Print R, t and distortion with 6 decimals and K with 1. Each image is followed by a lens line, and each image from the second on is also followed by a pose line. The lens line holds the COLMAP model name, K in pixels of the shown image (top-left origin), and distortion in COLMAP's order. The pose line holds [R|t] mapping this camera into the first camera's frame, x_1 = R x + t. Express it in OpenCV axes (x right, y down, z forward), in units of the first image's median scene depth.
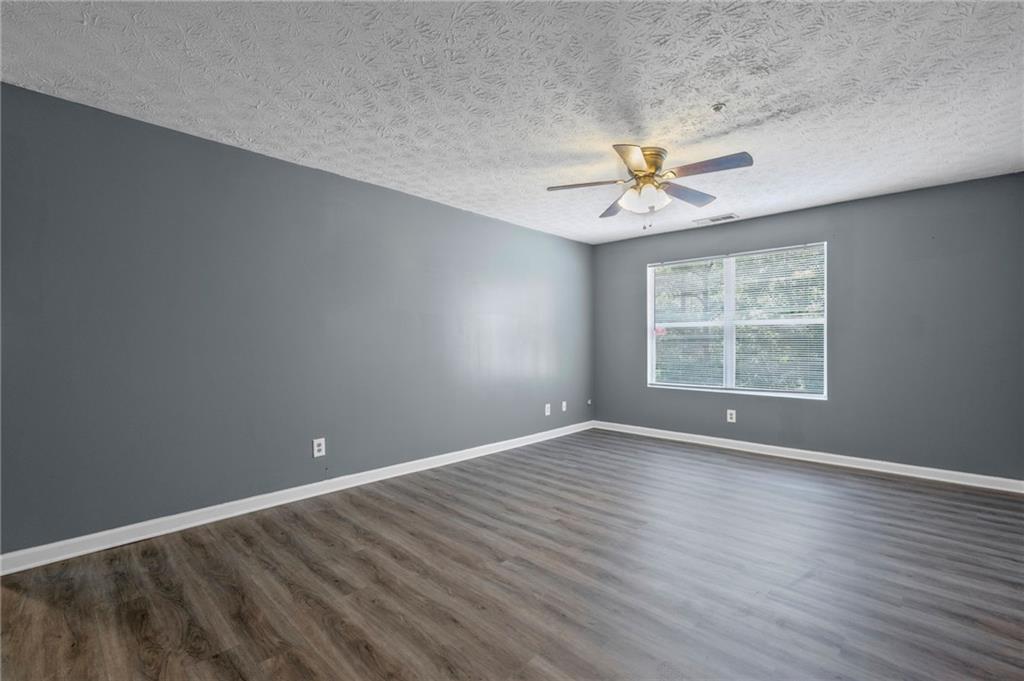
lens RADIAL K [[459.4, 0, 512.0], [0, 459.4, 340.5], [0, 0, 1]] dist [-0.000490, -0.000062]
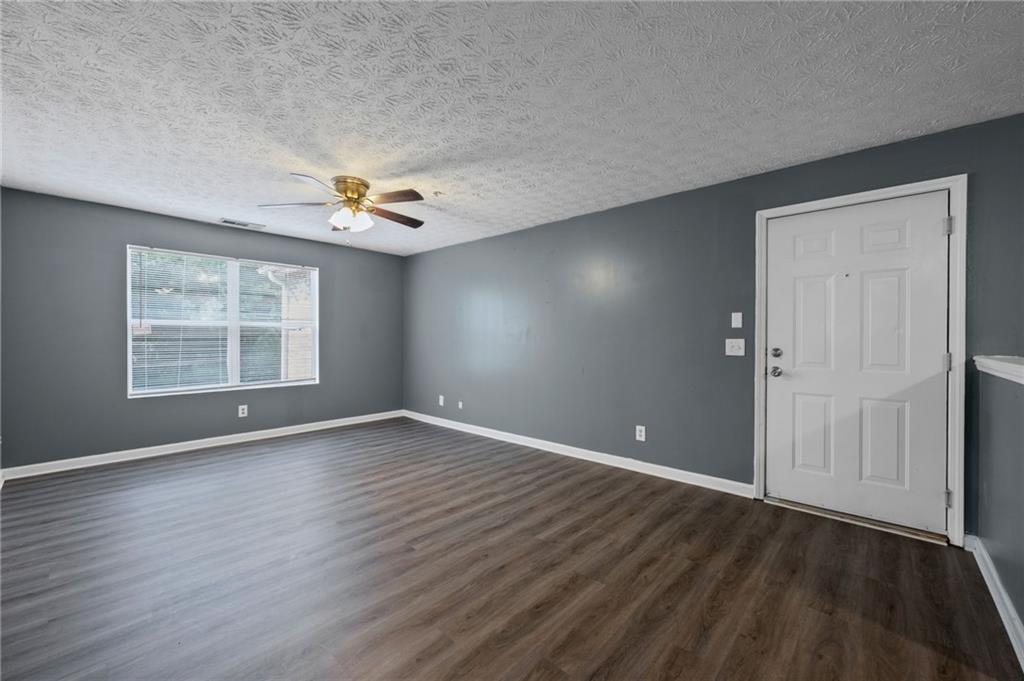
lens RADIAL K [[417.9, 0, 510.3], [0, 417.9, 339.1], [0, 0, 1]] dist [-0.001030, -0.000119]
pose [[-0.038297, -0.003591, 0.999260, -0.885760], [-0.001305, 0.999993, 0.003544, -0.011226], [-0.999266, -0.001168, -0.038302, 0.717109]]
